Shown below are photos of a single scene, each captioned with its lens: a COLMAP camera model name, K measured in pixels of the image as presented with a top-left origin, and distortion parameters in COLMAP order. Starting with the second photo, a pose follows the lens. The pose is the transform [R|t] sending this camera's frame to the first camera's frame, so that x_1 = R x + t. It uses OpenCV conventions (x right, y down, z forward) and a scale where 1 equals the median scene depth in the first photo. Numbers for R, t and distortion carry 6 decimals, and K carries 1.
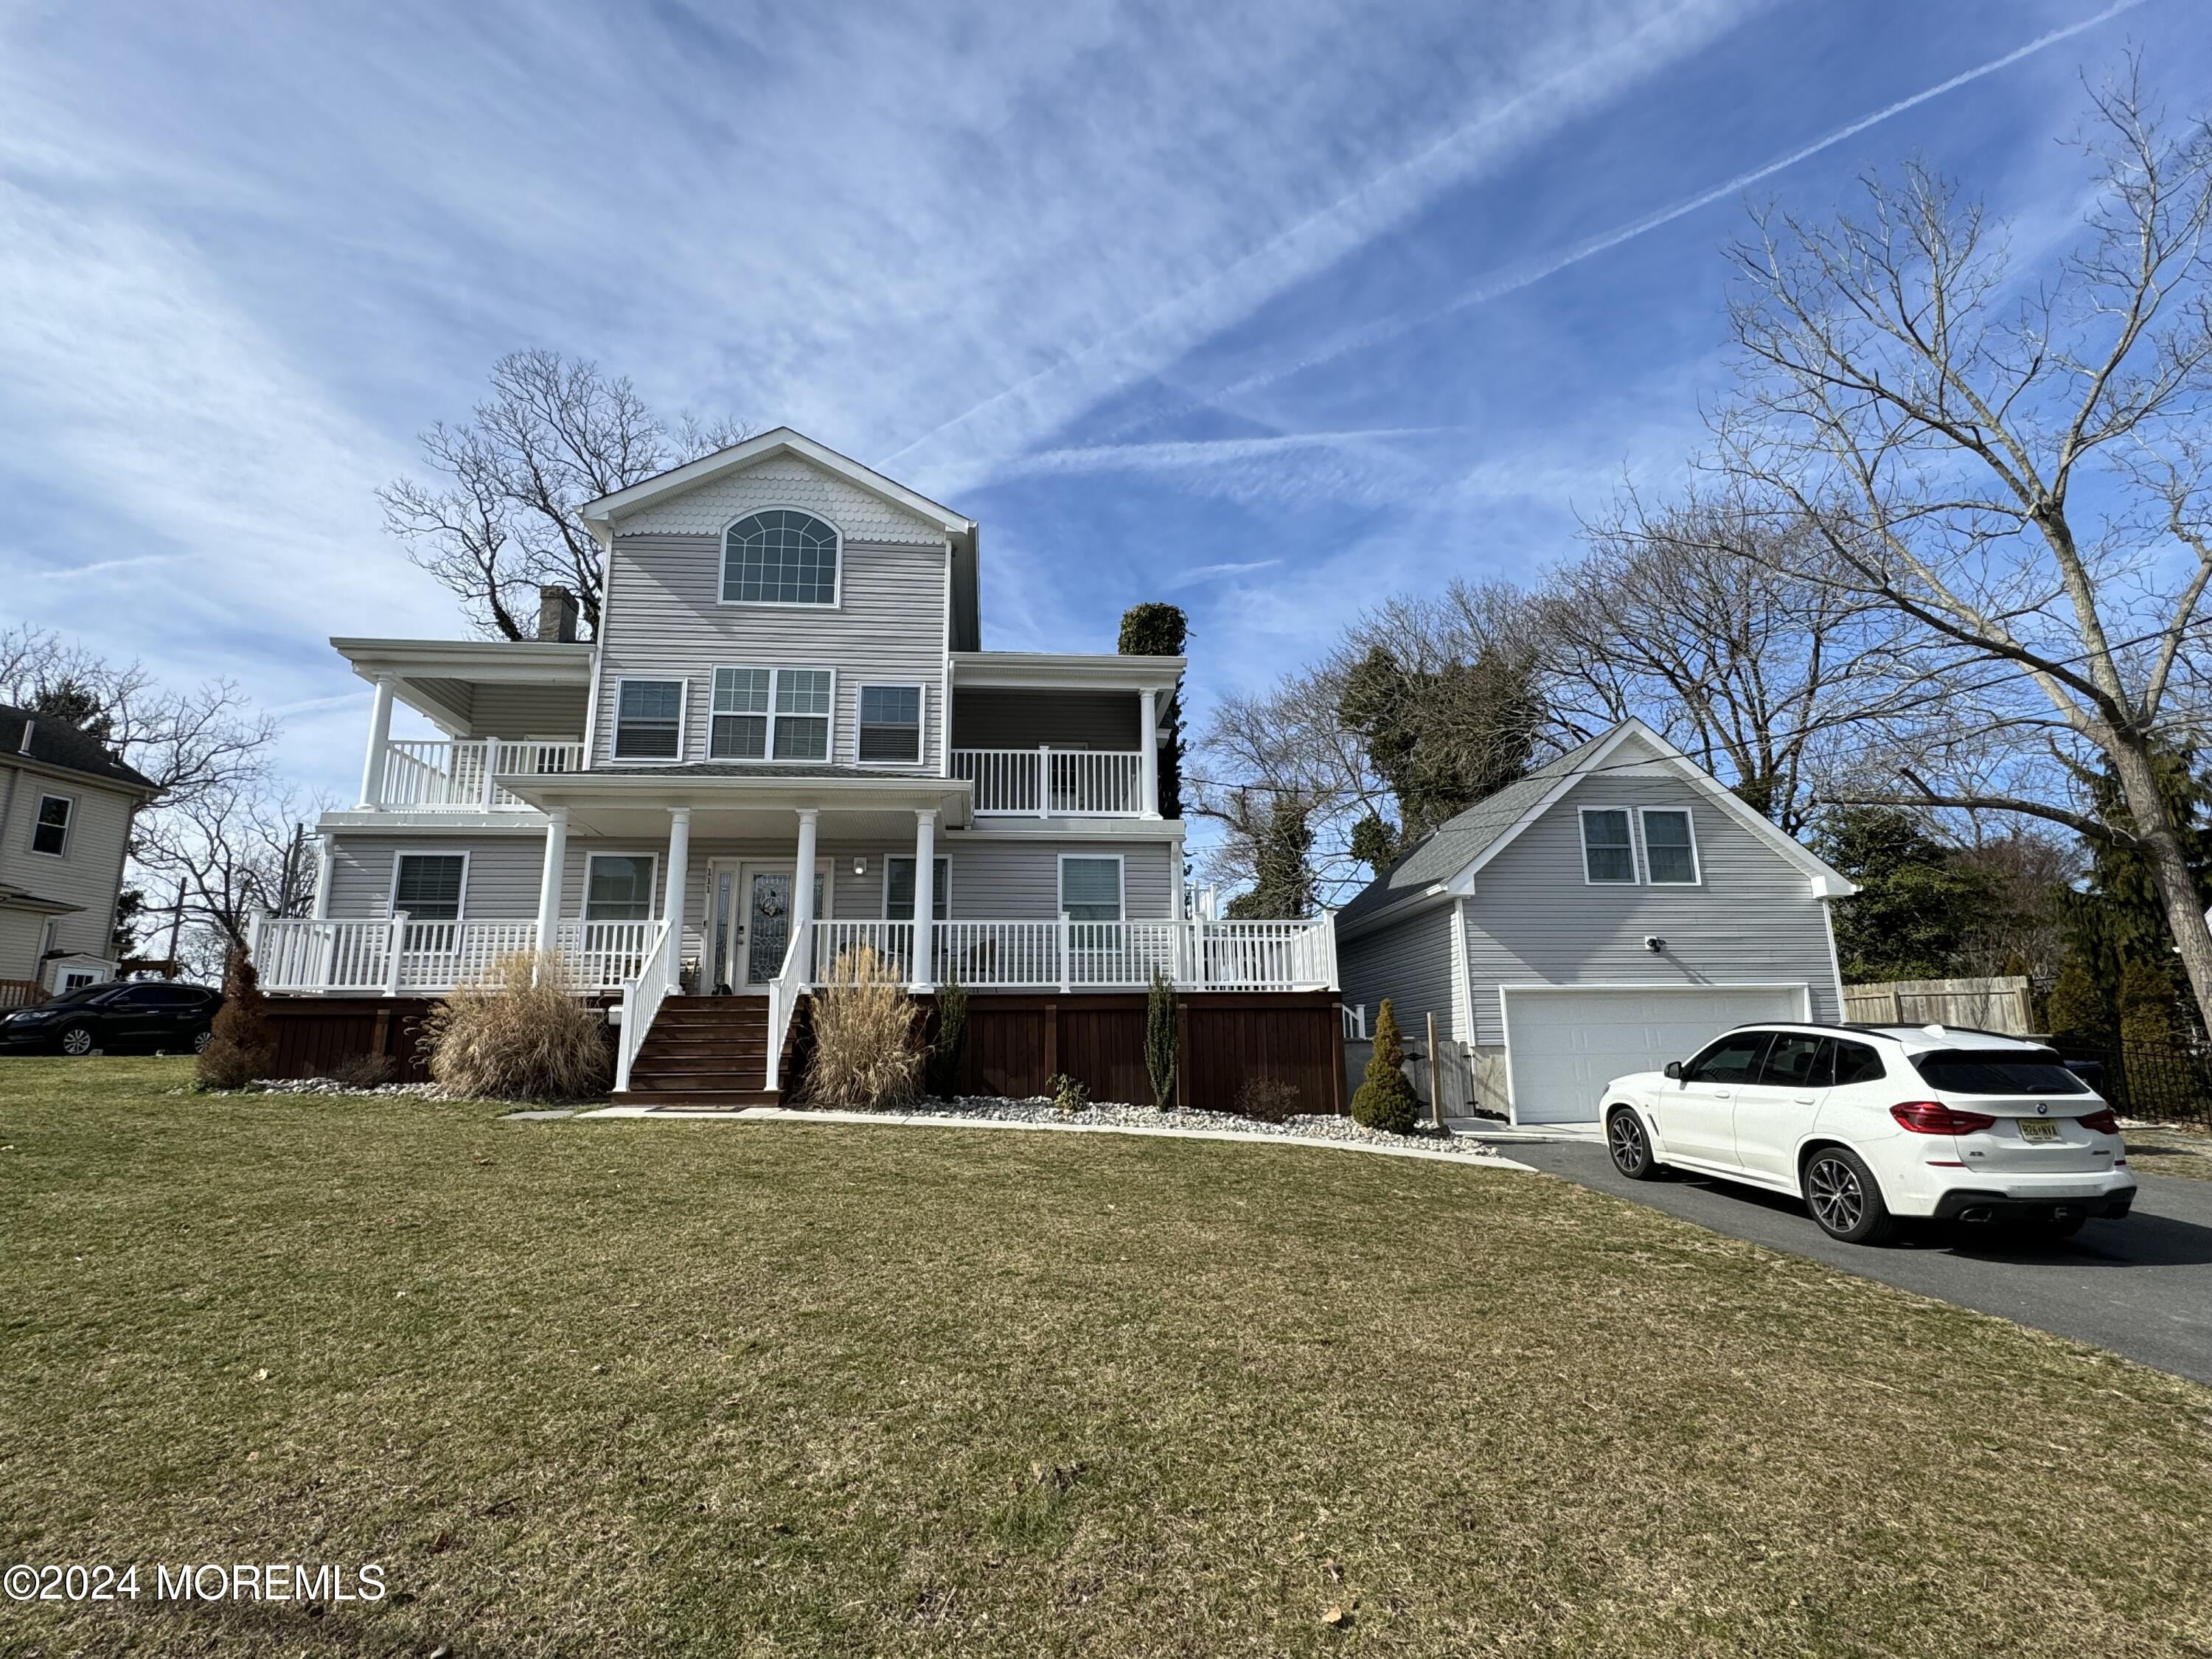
lens RADIAL K [[1070.8, 0, 1106.0], [0, 1070.8, 829.5], [0, 0, 1]] dist [-0.000190, 0.000315]
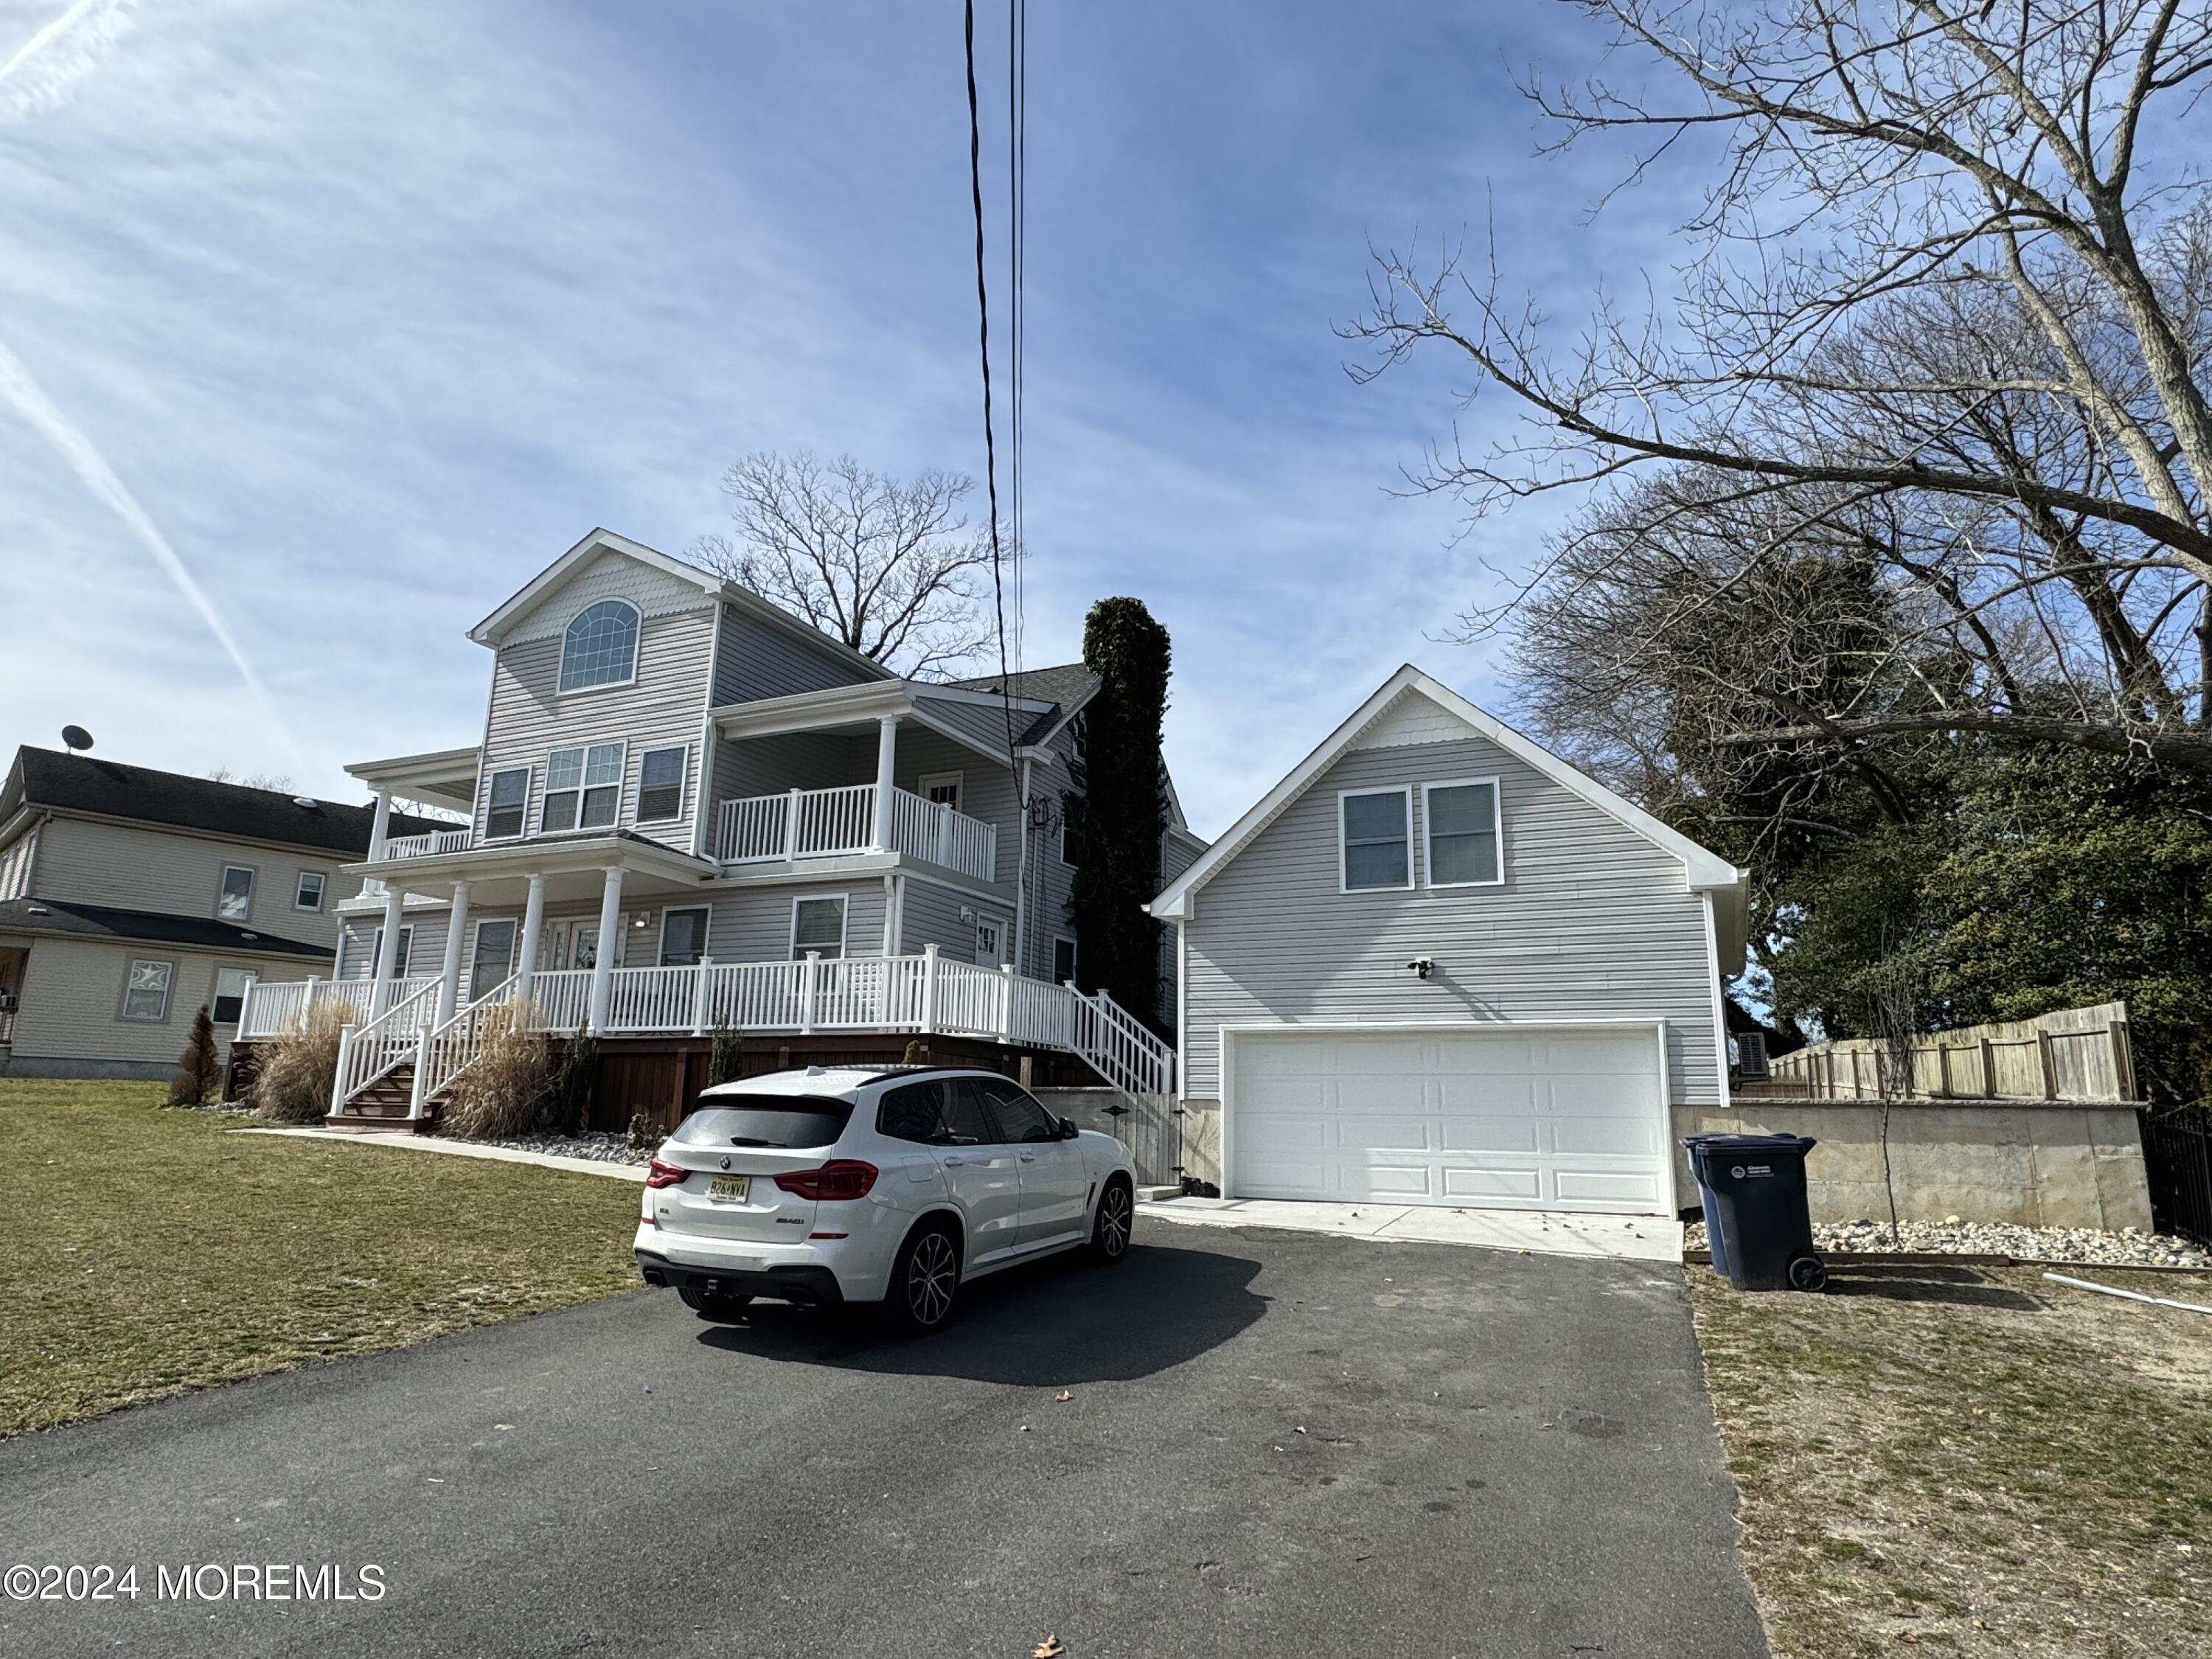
lens RADIAL K [[1262.9, 0, 1106.0], [0, 1262.9, 829.5], [0, 0, 1]] dist [-0.001758, -0.000368]
pose [[0.857123, -0.087558, -0.507616, 0.800847], [0.079572, 0.996125, -0.037460, 0.027637], [0.508929, -0.008284, 0.860769, 0.139590]]
